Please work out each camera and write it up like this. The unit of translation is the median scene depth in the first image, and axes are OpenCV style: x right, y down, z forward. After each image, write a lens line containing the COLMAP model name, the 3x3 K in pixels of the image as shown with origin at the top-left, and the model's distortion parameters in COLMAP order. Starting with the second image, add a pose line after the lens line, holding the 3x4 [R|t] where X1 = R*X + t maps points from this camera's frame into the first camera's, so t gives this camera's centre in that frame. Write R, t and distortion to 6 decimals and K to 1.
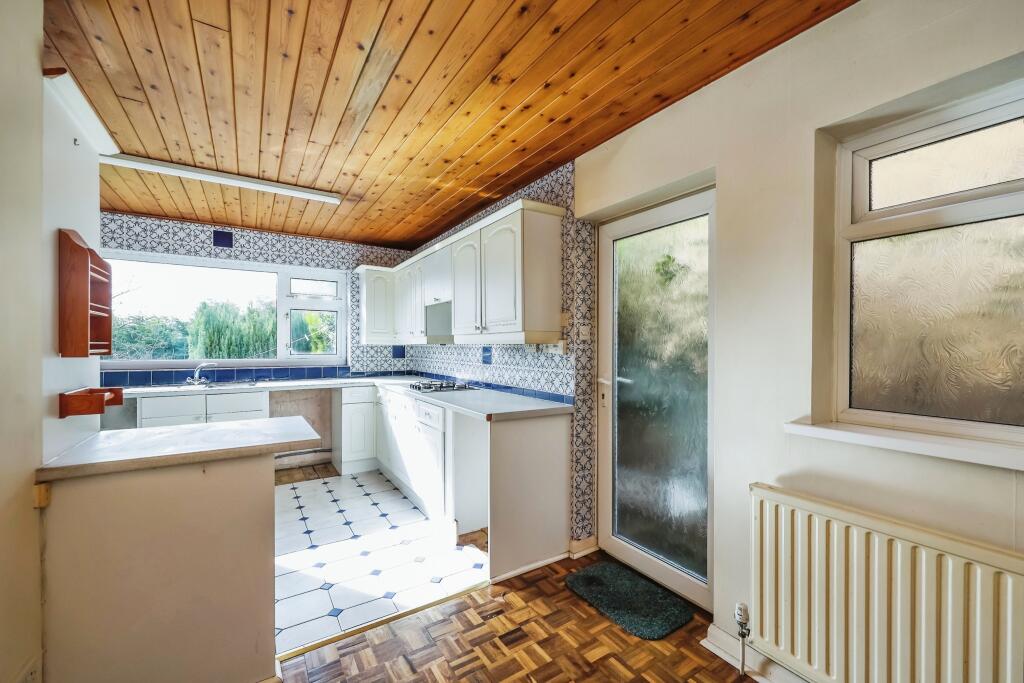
lens RADIAL K [[413.9, 0, 507.8], [0, 413.9, 348.9], [0, 0, 1]] dist [0.001201, 0.000062]
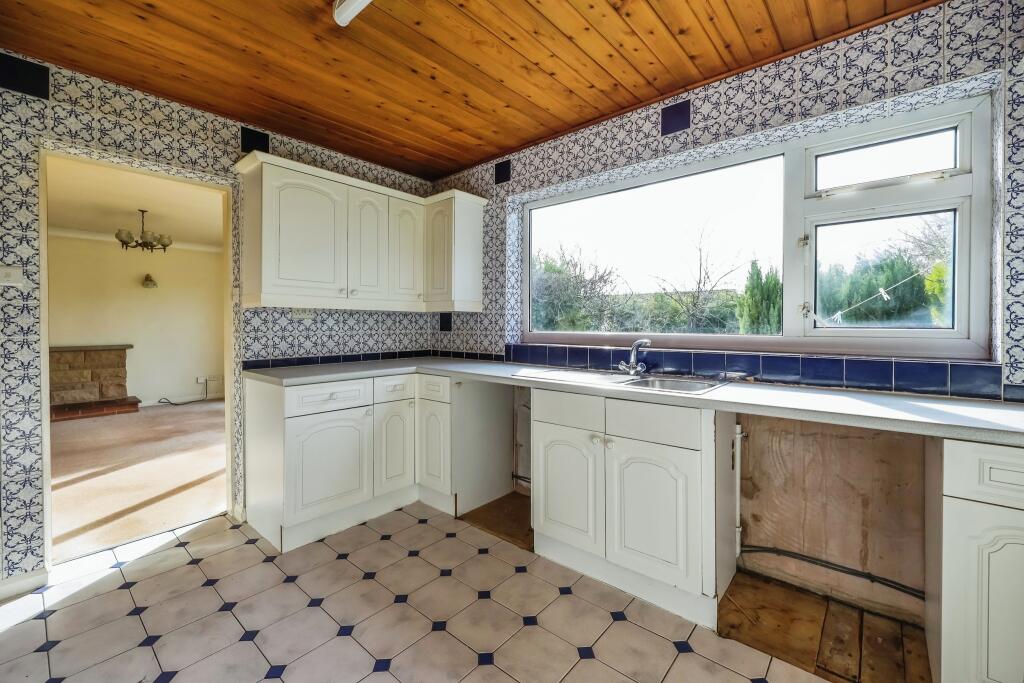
lens RADIAL K [[424.4, 0, 513.3], [0, 424.4, 327.0], [0, 0, 1]] dist [-0.000963, -0.000070]
pose [[0.293307, 0.003586, -0.956012, -0.215787], [-0.005086, 0.999985, 0.002191, 0.016678], [0.956005, 0.004220, 0.293320, 0.658801]]
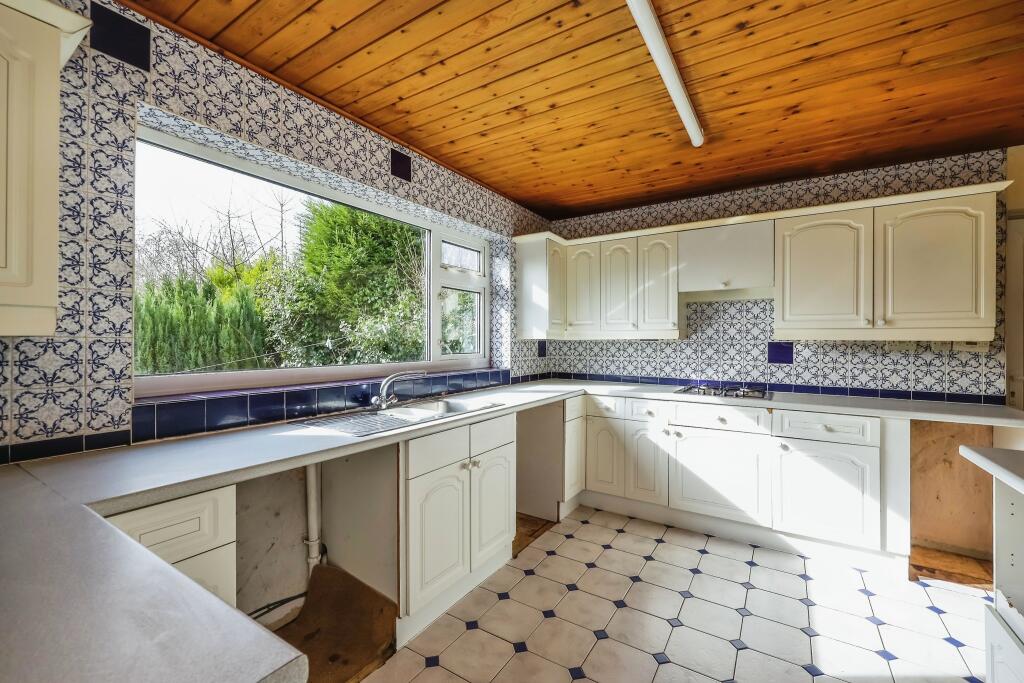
lens RADIAL K [[427.4, 0, 512.0], [0, 427.4, 341.5], [0, 0, 1]] dist [-0.001368, -0.000022]
pose [[0.907587, 0.000020, 0.419865, -0.846038], [0.001051, 0.999997, -0.002320, -0.006302], [-0.419864, 0.002547, 0.907584, 0.384651]]
